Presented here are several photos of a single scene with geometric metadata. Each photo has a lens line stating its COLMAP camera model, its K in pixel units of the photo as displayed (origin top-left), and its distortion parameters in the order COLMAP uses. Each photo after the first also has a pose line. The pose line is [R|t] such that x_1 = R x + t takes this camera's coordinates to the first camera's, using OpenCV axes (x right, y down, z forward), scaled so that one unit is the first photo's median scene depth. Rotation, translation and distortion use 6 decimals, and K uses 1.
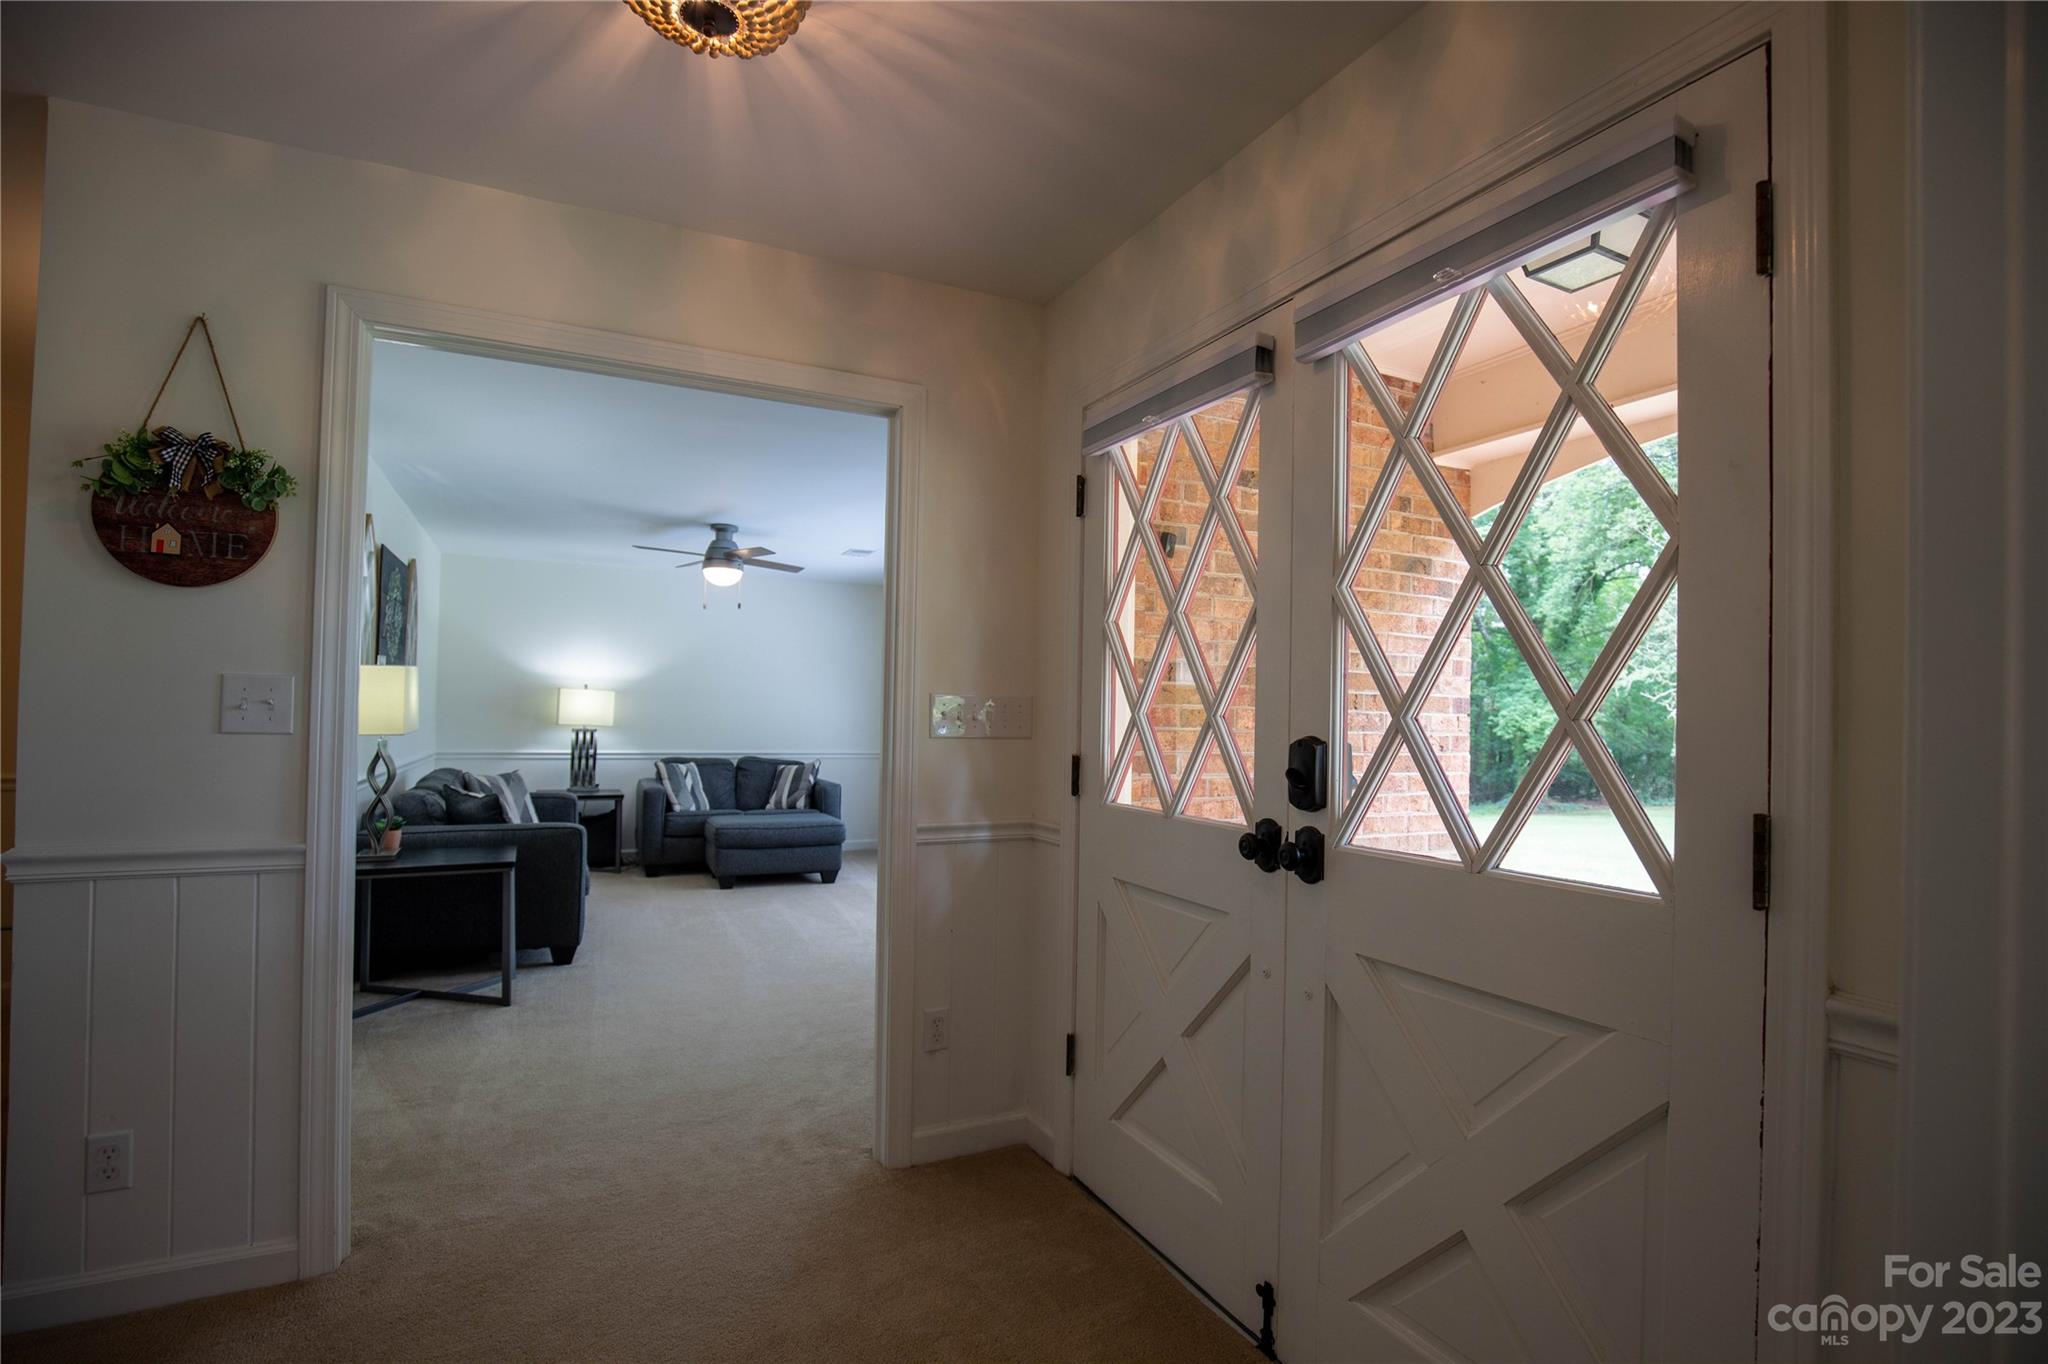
lens RADIAL K [[984.8, 0, 1024.1], [0, 984.8, 702.2], [0, 0, 1]] dist [-0.030826, 0.002295]
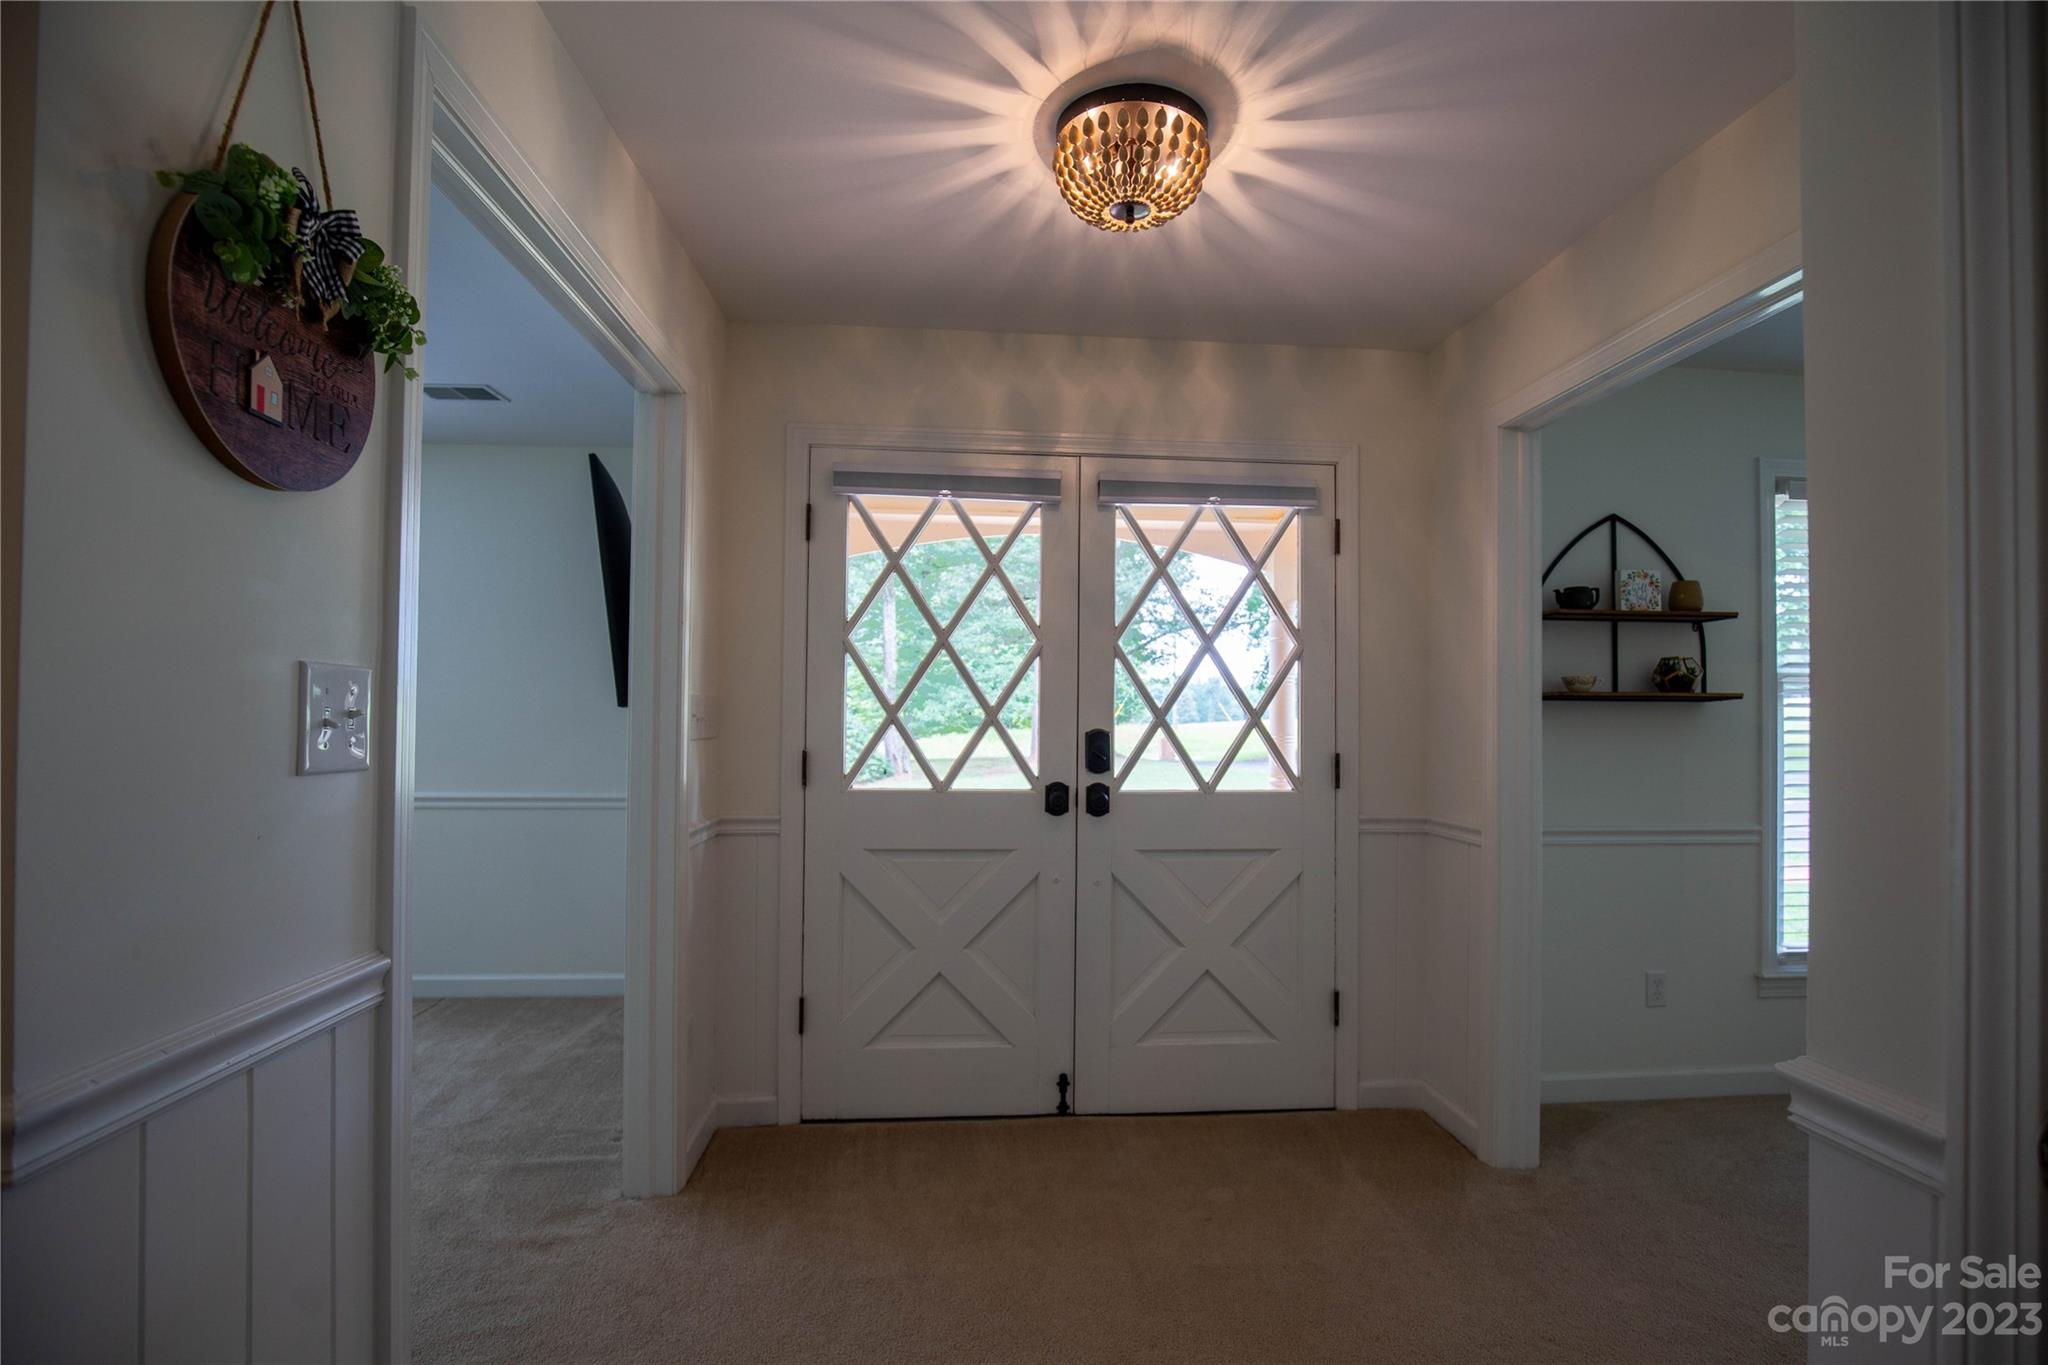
lens RADIAL K [[984.8, 0, 1017.1], [0, 984.8, 697.3], [0, 0, 1]] dist [-0.030826, 0.002295]
pose [[0.352330, -0.001801, 0.935874, -1.129400], [-0.017742, 0.999806, 0.008603, -0.027242], [-0.935708, -0.019635, 0.352229, 0.459430]]
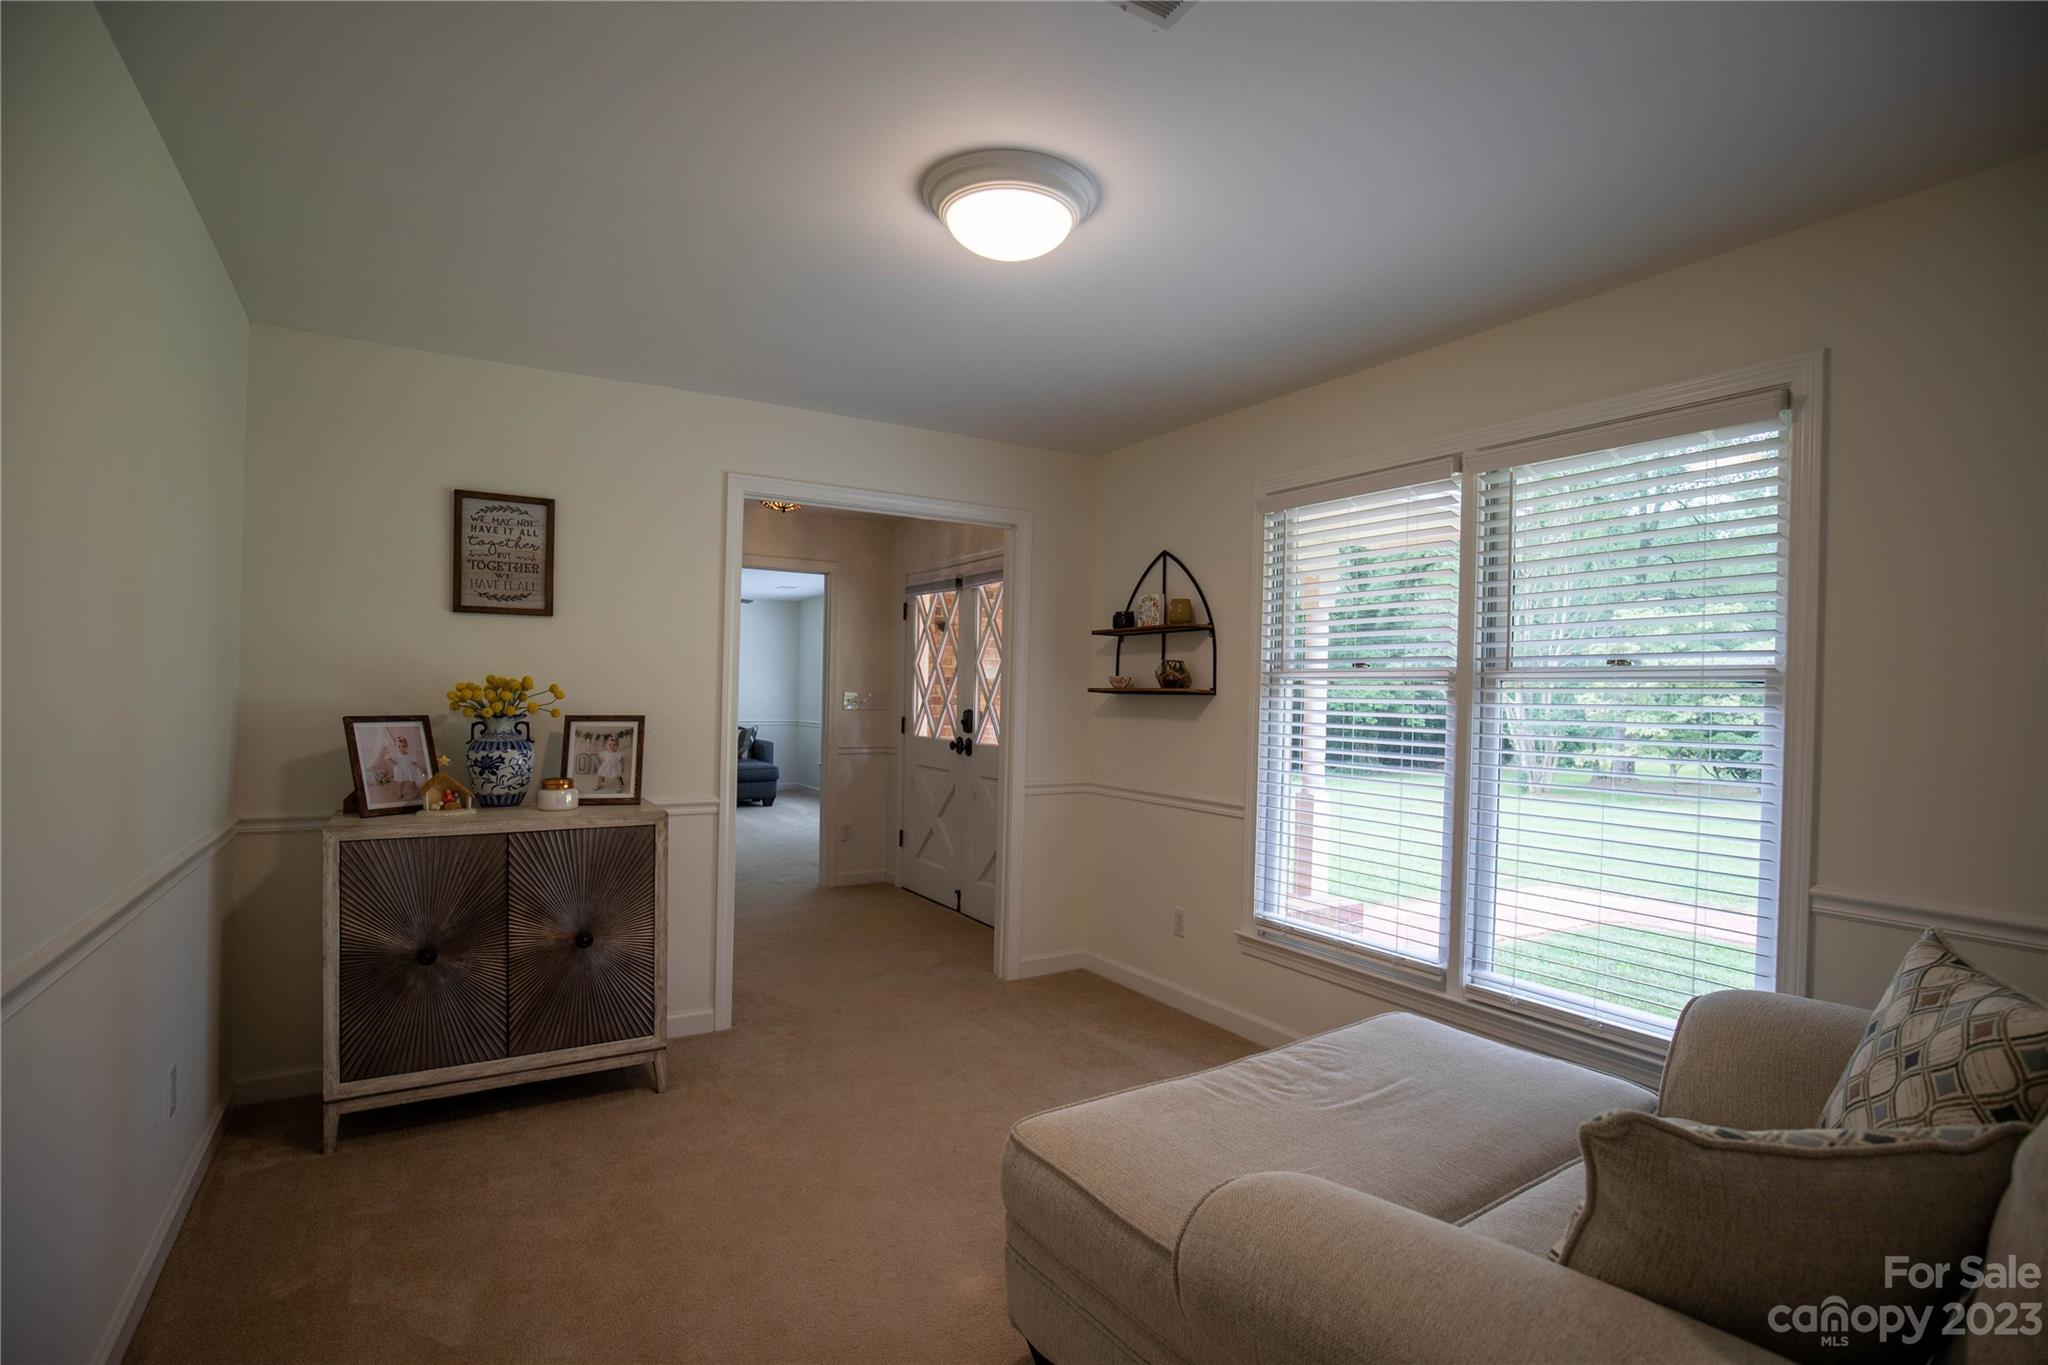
lens RADIAL K [[984.8, 0, 1024.7], [0, 984.8, 697.6], [0, 0, 1]] dist [-0.030826, 0.002295]
pose [[0.994457, -0.001105, 0.105139, 0.117978], [-0.001356, 0.999727, 0.023332, -0.063823], [-0.105136, -0.023346, 0.994184, -1.816097]]
